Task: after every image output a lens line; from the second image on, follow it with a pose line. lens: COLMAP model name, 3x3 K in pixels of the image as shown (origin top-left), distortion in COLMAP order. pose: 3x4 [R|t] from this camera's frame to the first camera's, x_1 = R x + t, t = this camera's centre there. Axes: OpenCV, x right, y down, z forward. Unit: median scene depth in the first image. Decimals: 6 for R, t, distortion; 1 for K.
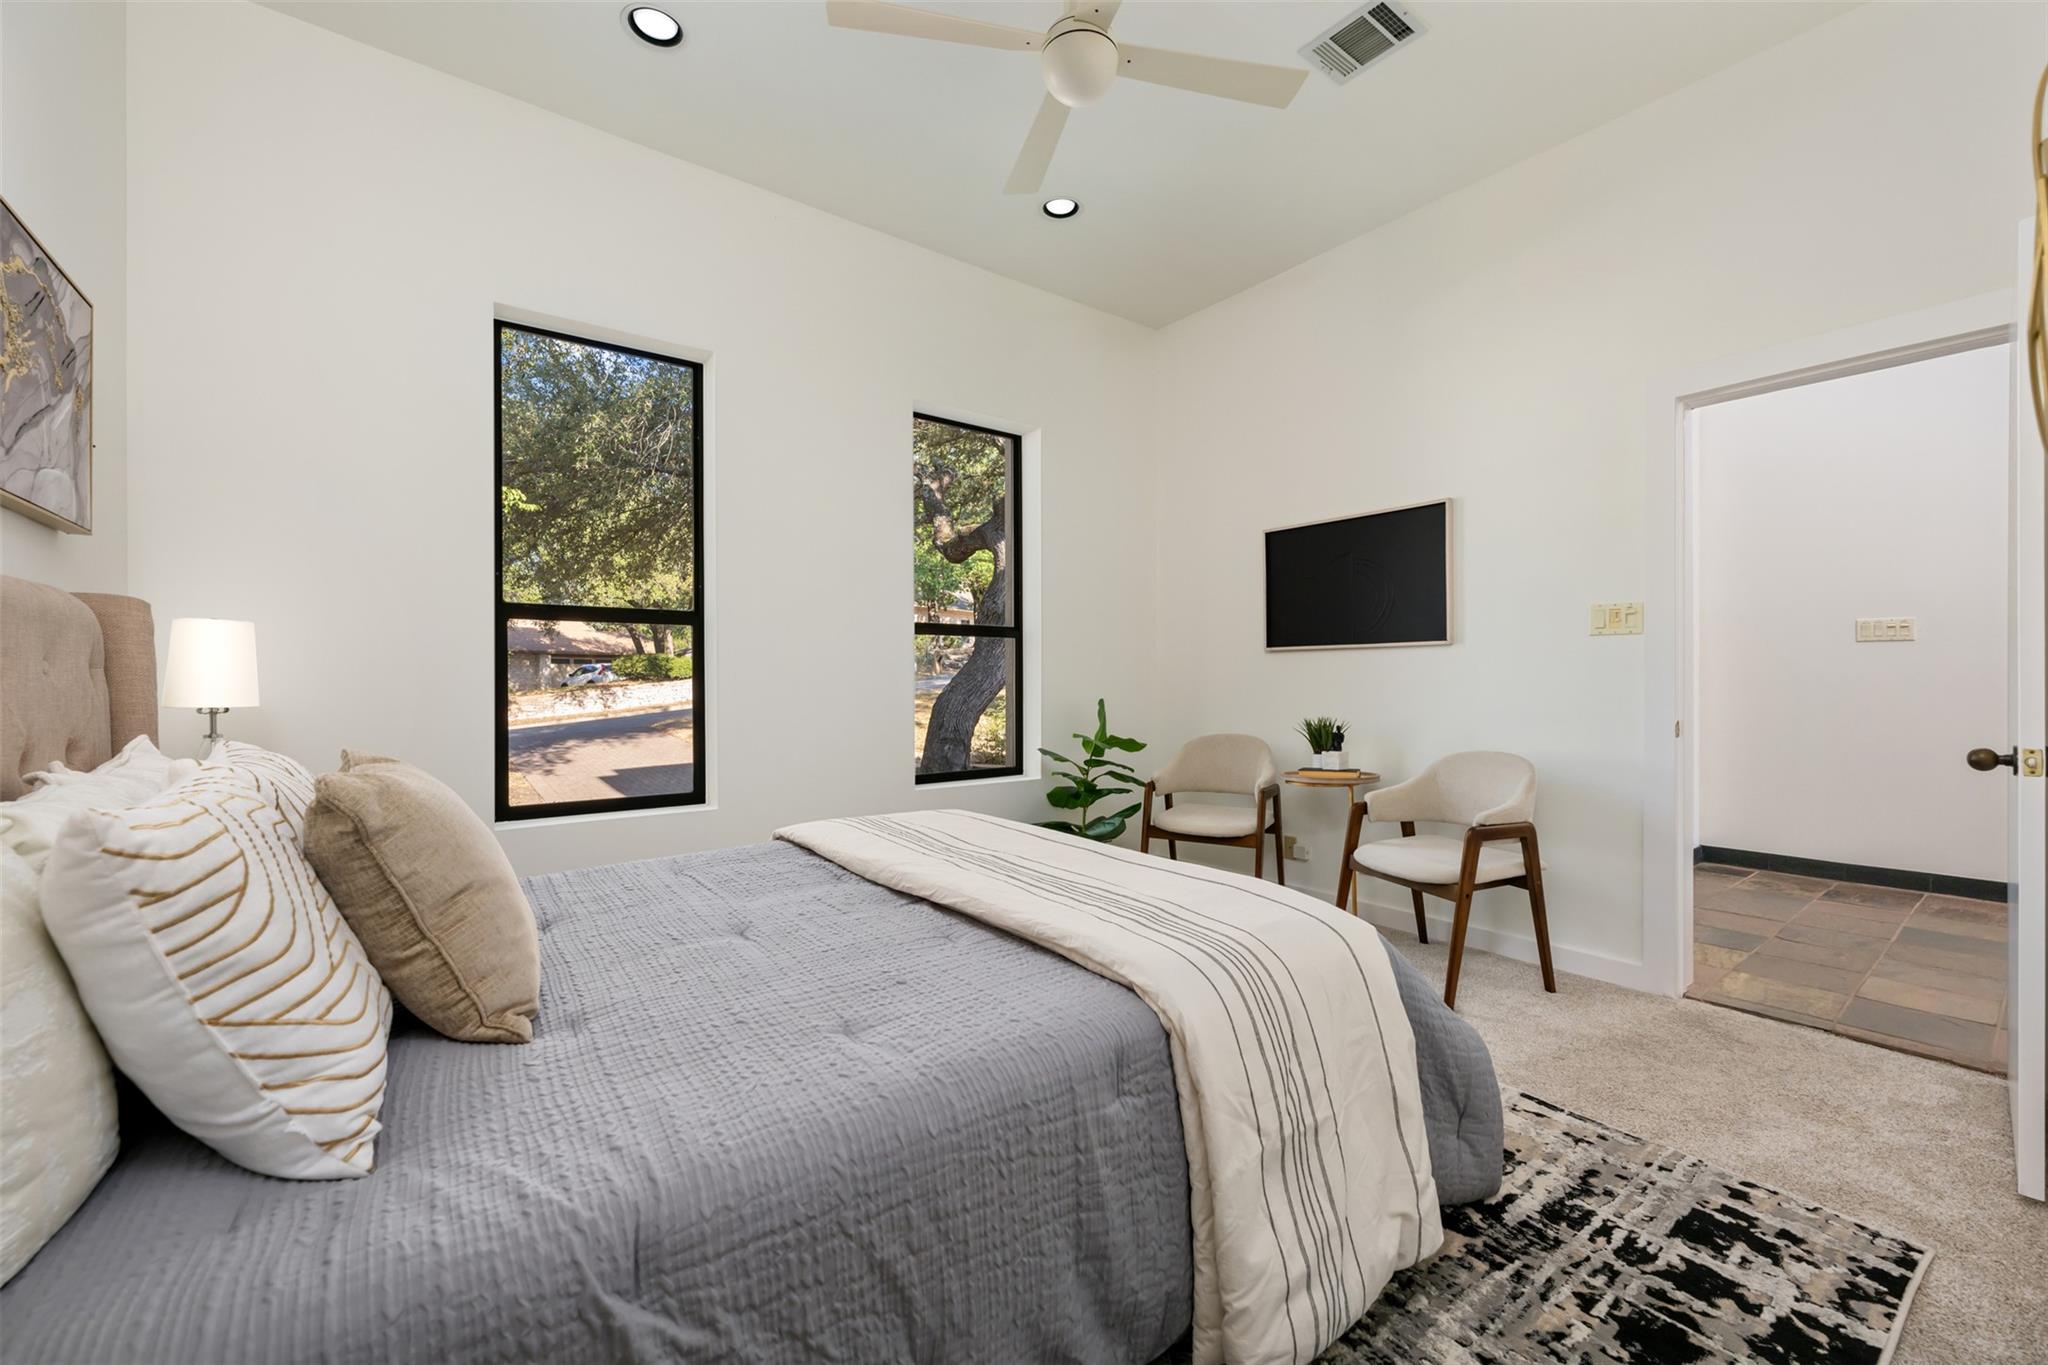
lens RADIAL K [[810.2, 0, 1024.0], [0, 810.2, 682.5], [0, 0, 1]] dist [-0.000542, -0.000151]
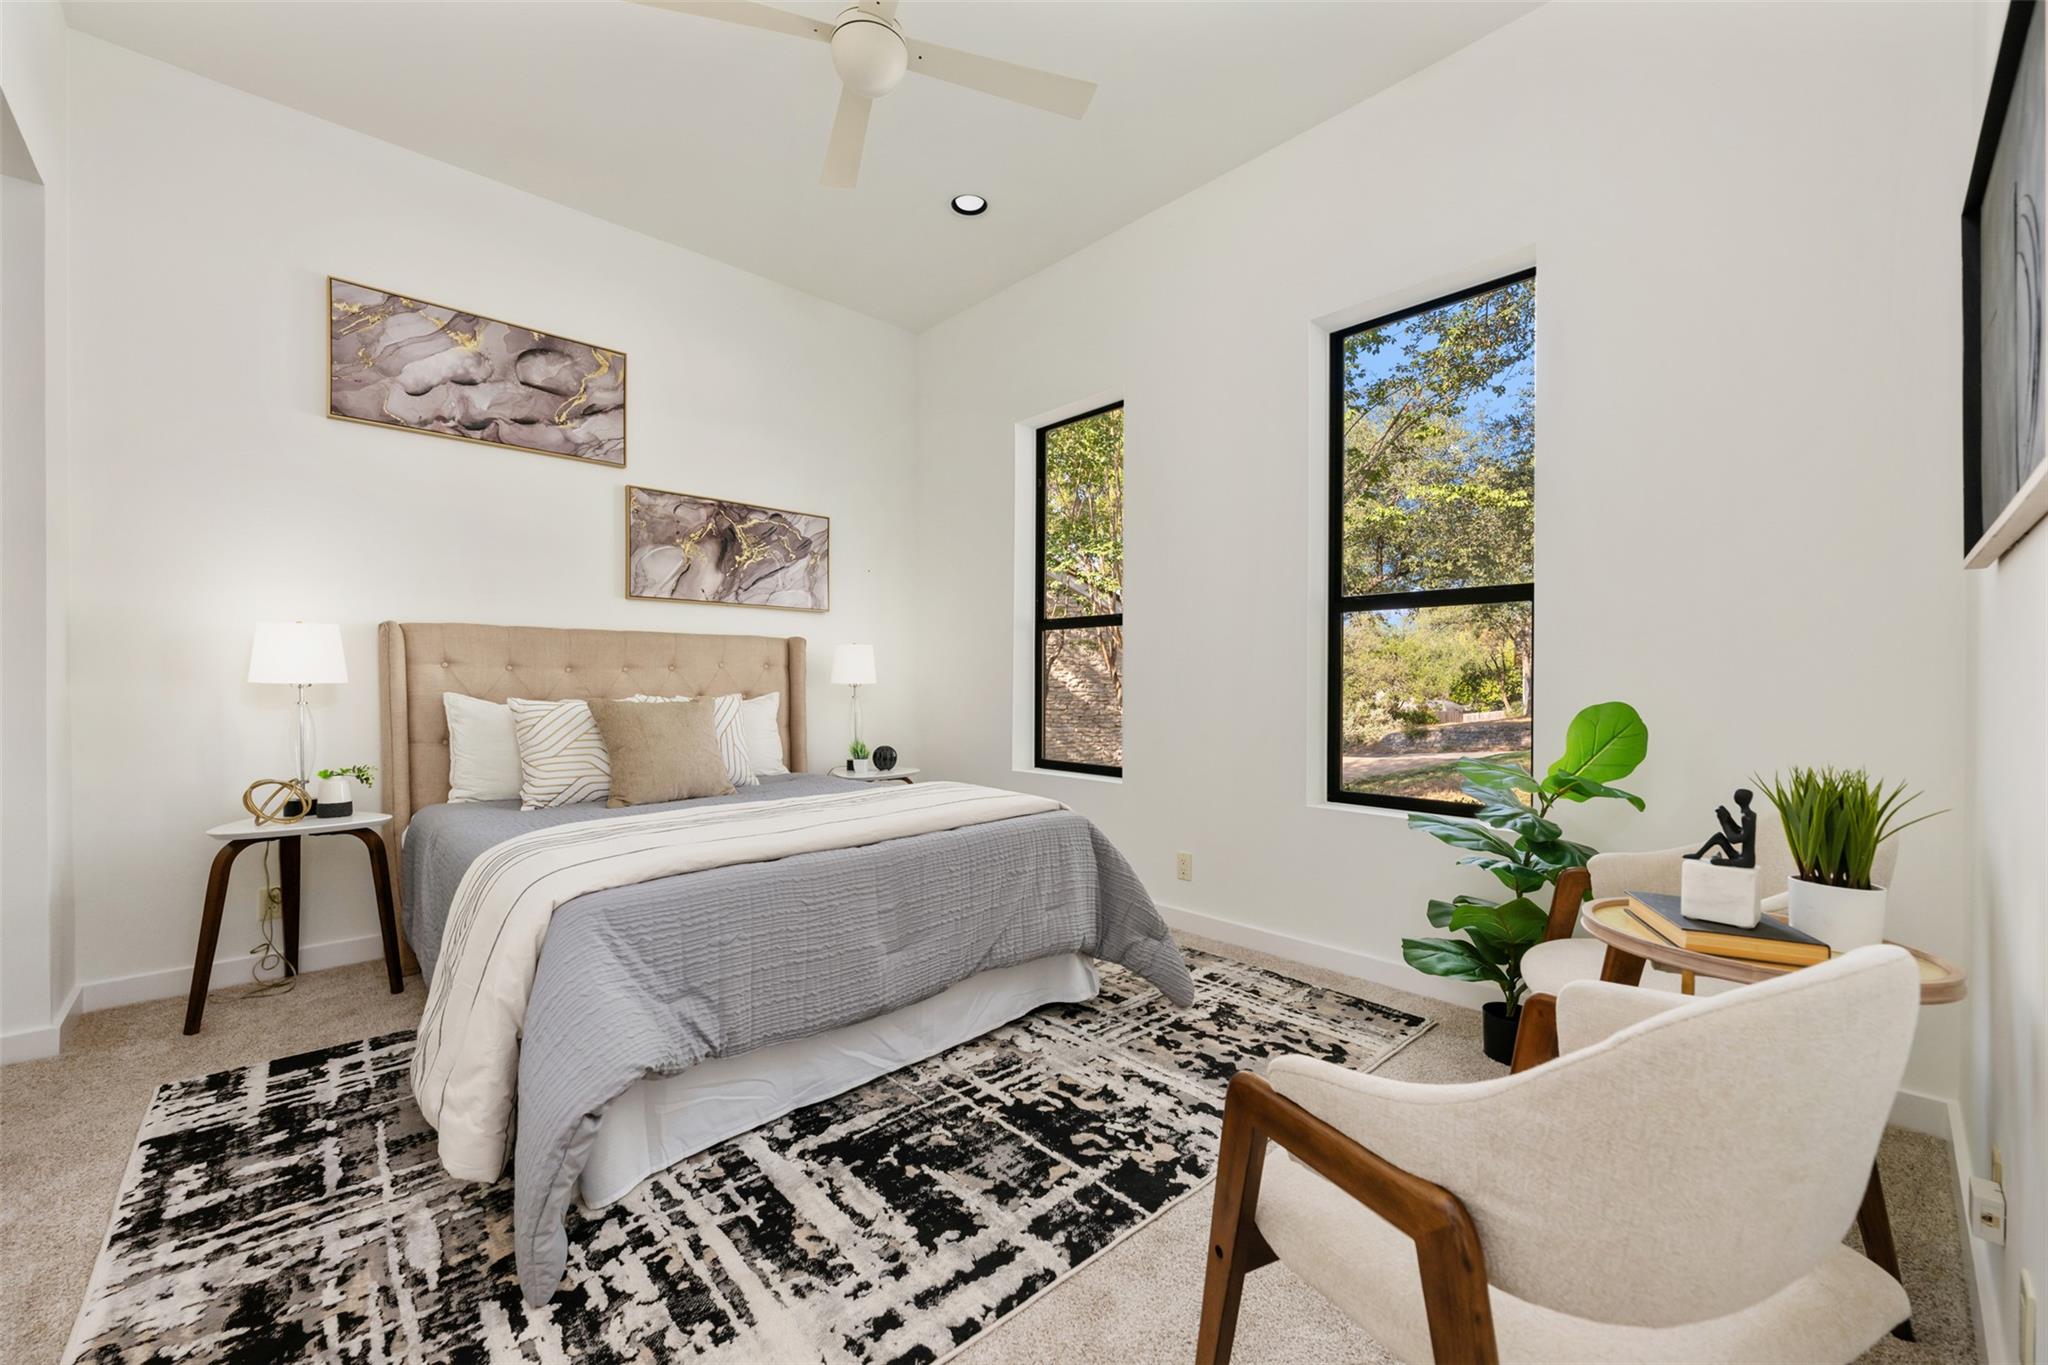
lens RADIAL K [[810.2, 0, 1024.0], [0, 810.2, 682.5], [0, 0, 1]] dist [-0.000542, -0.000151]
pose [[0.106928, 0.004066, -0.994258, 1.591457], [-0.010708, 0.999938, 0.002937, 0.019226], [0.994209, 0.010333, 0.106965, 1.558696]]
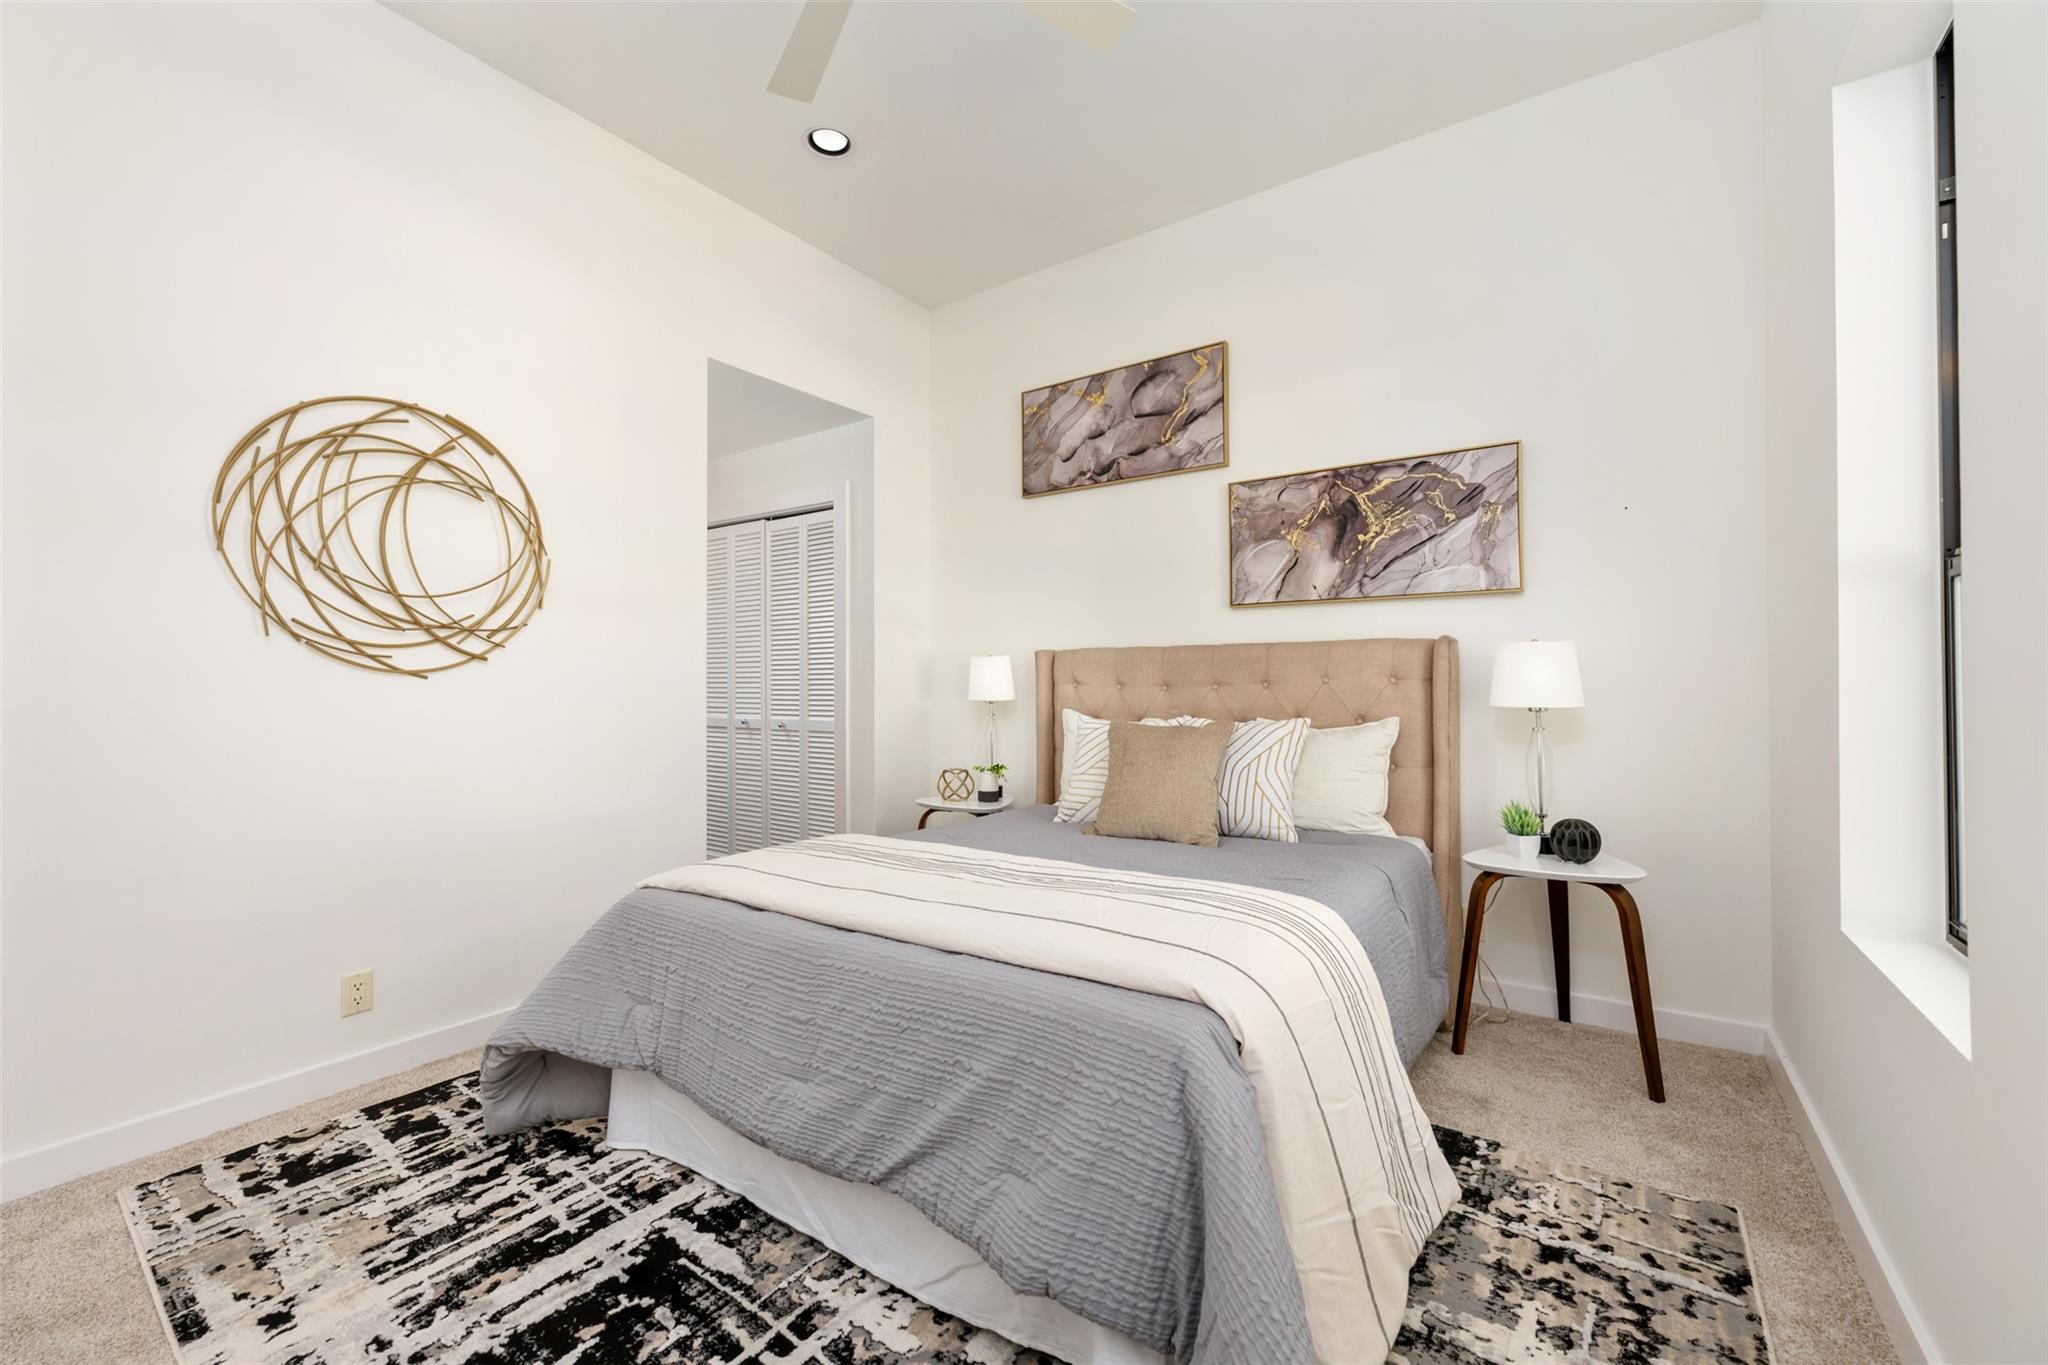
lens RADIAL K [[813.3, 0, 1022.7], [0, 813.3, 670.7], [0, 0, 1]] dist [-0.002764, -0.000213]
pose [[-0.951438, 0.001536, -0.307838, 0.255969], [0.003945, 0.999966, -0.007201, -0.029585], [0.307816, -0.008066, -0.951412, 2.564835]]
